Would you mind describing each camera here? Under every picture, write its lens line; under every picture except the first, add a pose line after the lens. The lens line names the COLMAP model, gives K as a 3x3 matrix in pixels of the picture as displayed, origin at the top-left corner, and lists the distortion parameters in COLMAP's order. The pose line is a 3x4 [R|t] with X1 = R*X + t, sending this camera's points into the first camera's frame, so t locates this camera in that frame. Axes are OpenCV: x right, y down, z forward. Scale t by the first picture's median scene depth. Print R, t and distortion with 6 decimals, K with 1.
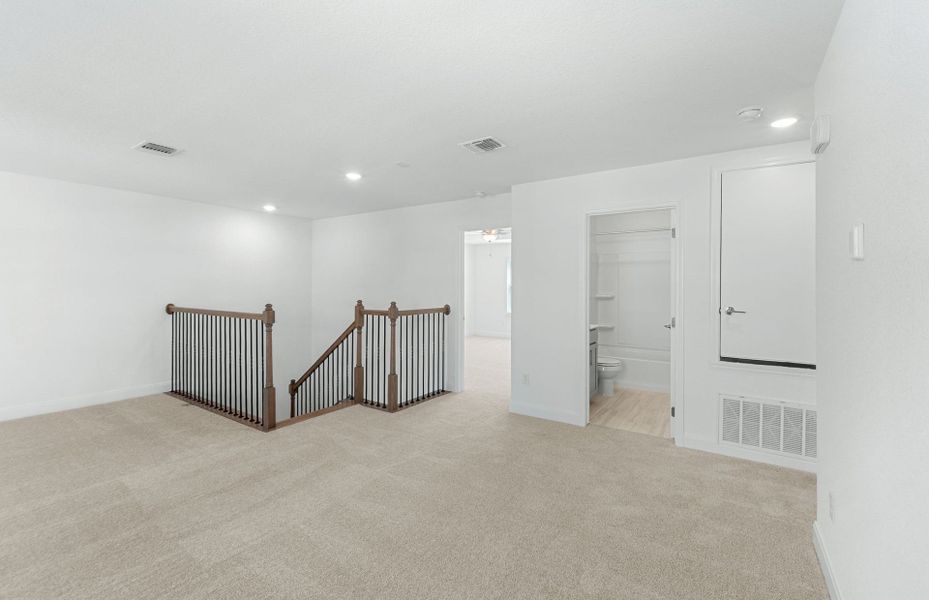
lens RADIAL K [[393.1, 0, 469.2], [0, 393.1, 292.4], [0, 0, 1]] dist [-0.012163, 0.000075]
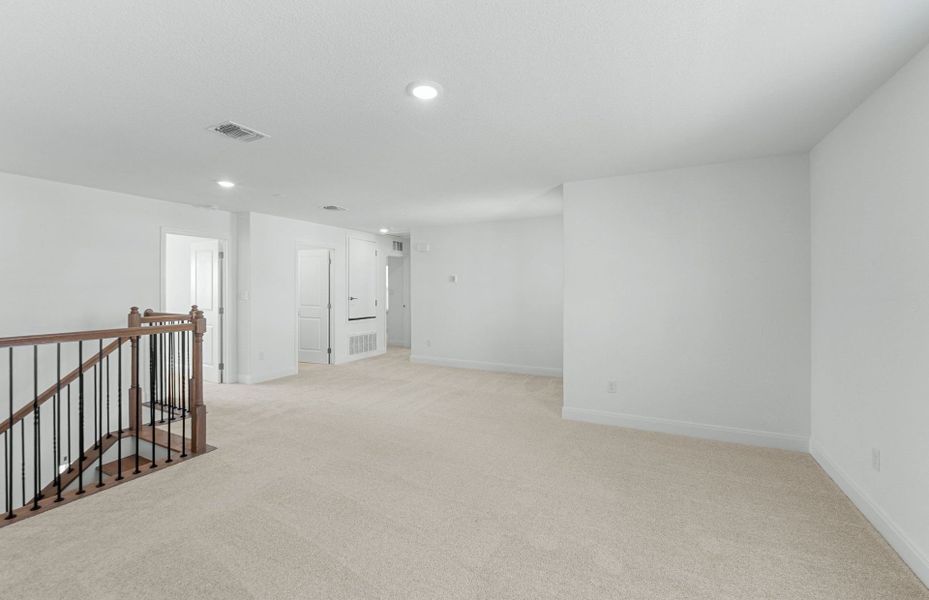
lens RADIAL K [[393.1, 0, 469.2], [0, 393.1, 292.4], [0, 0, 1]] dist [-0.012163, 0.000075]
pose [[-0.139563, -0.016848, 0.990070, -1.460784], [0.012157, 0.999751, 0.018727, -0.020716], [-0.990139, 0.014650, -0.139323, 0.528535]]
